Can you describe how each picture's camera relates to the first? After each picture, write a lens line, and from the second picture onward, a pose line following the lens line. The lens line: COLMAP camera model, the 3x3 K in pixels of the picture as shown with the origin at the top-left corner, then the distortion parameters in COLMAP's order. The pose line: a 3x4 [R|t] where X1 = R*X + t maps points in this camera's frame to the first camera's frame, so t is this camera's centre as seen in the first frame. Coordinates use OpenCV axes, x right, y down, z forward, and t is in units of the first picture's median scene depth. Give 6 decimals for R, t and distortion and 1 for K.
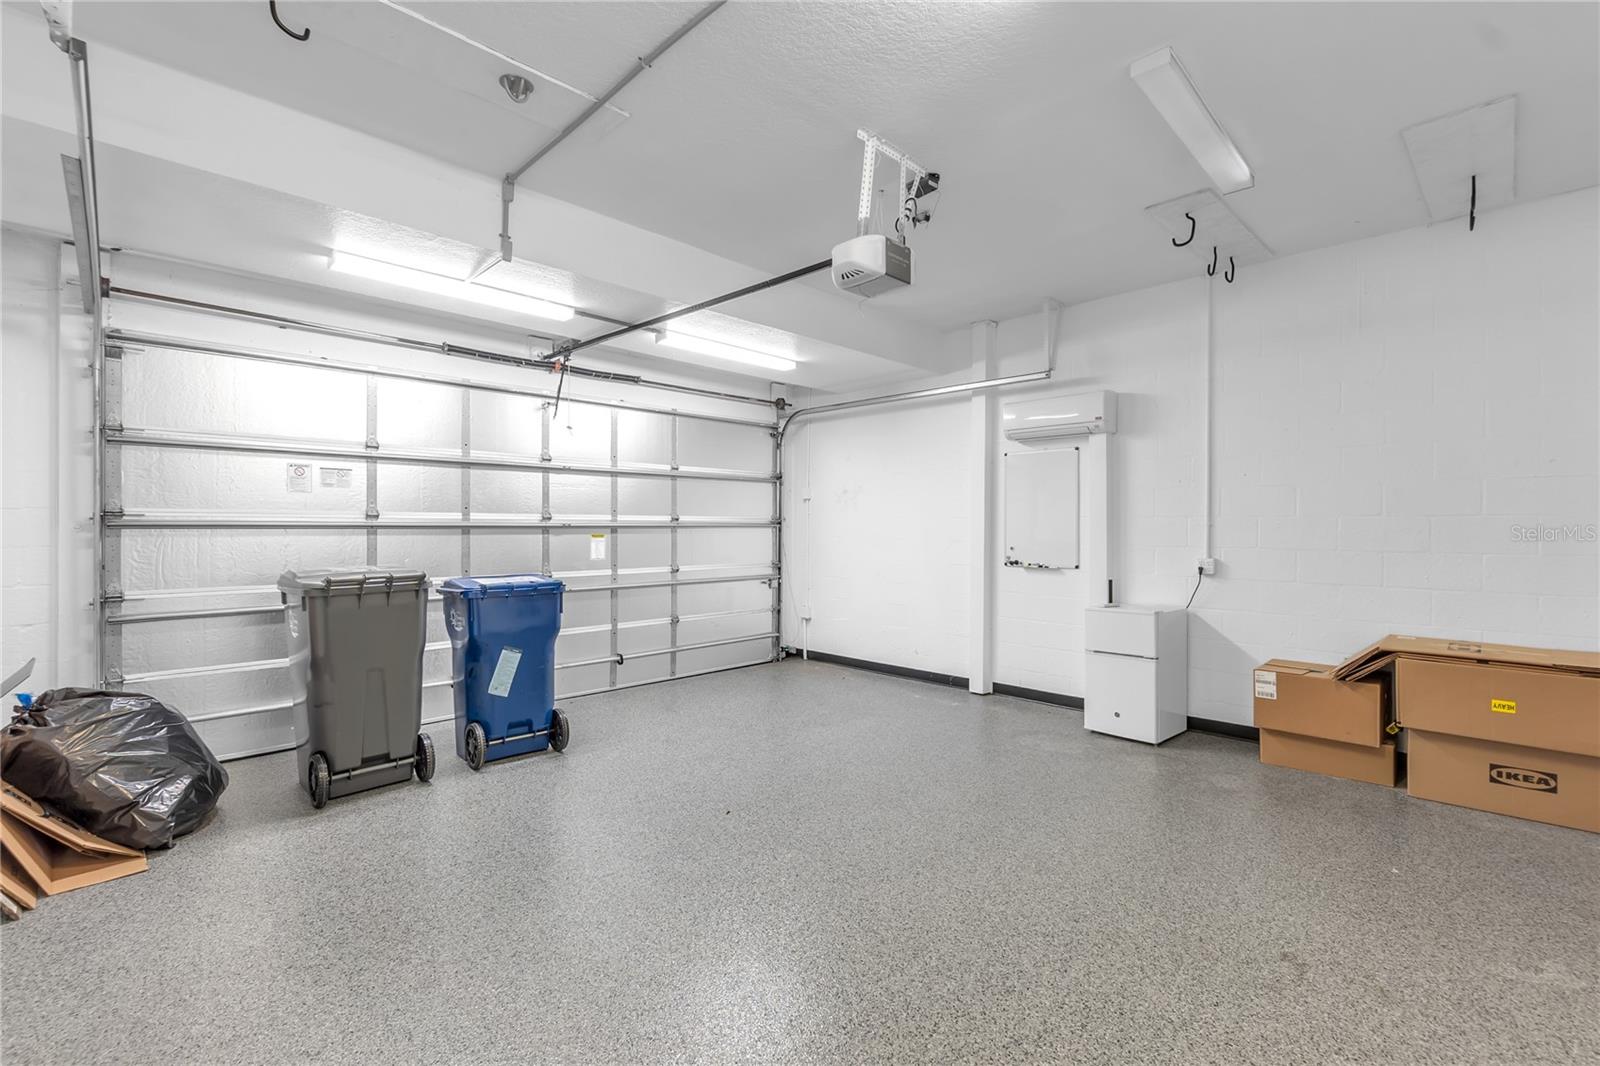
lens RADIAL K [[718.4, 0, 793.9], [0, 718.4, 531.6], [0, 0, 1]] dist [-0.001740, 0.000216]
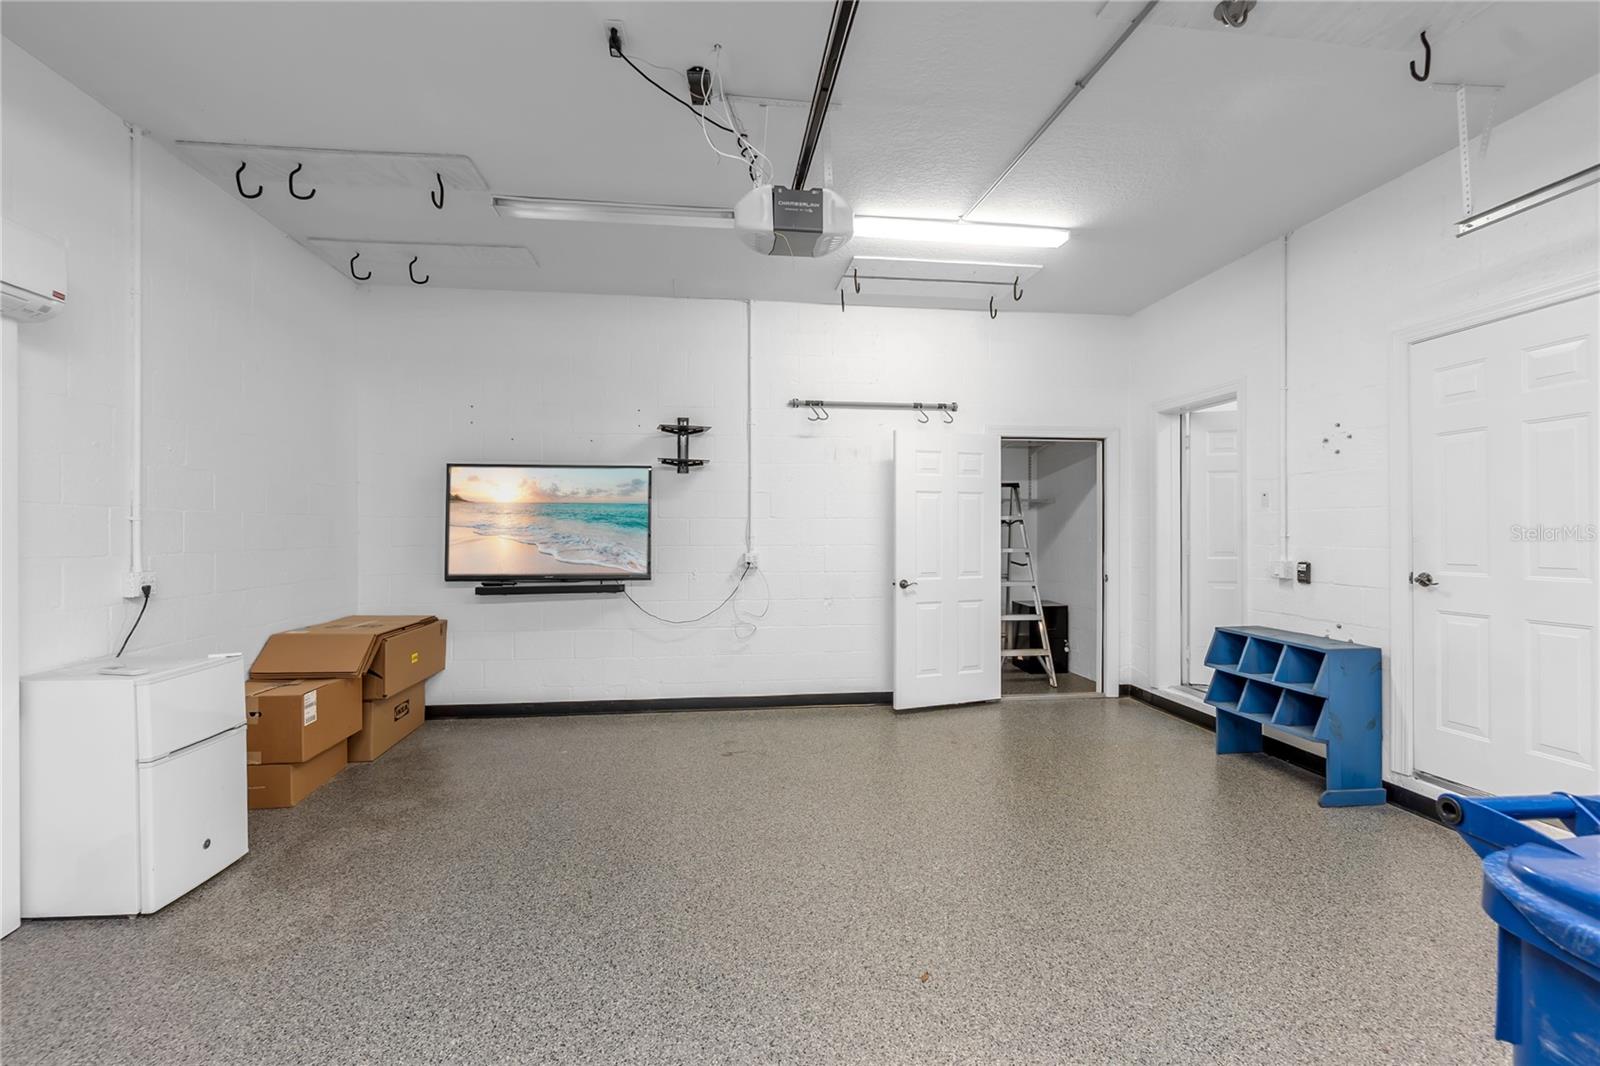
lens RADIAL K [[718.4, 0, 793.9], [0, 718.4, 531.6], [0, 0, 1]] dist [-0.001740, 0.000216]
pose [[-0.806320, -0.004047, 0.591466, -0.393472], [-0.000628, 0.999982, 0.005987, -0.003920], [-0.591480, 0.004456, -0.806308, 1.676894]]
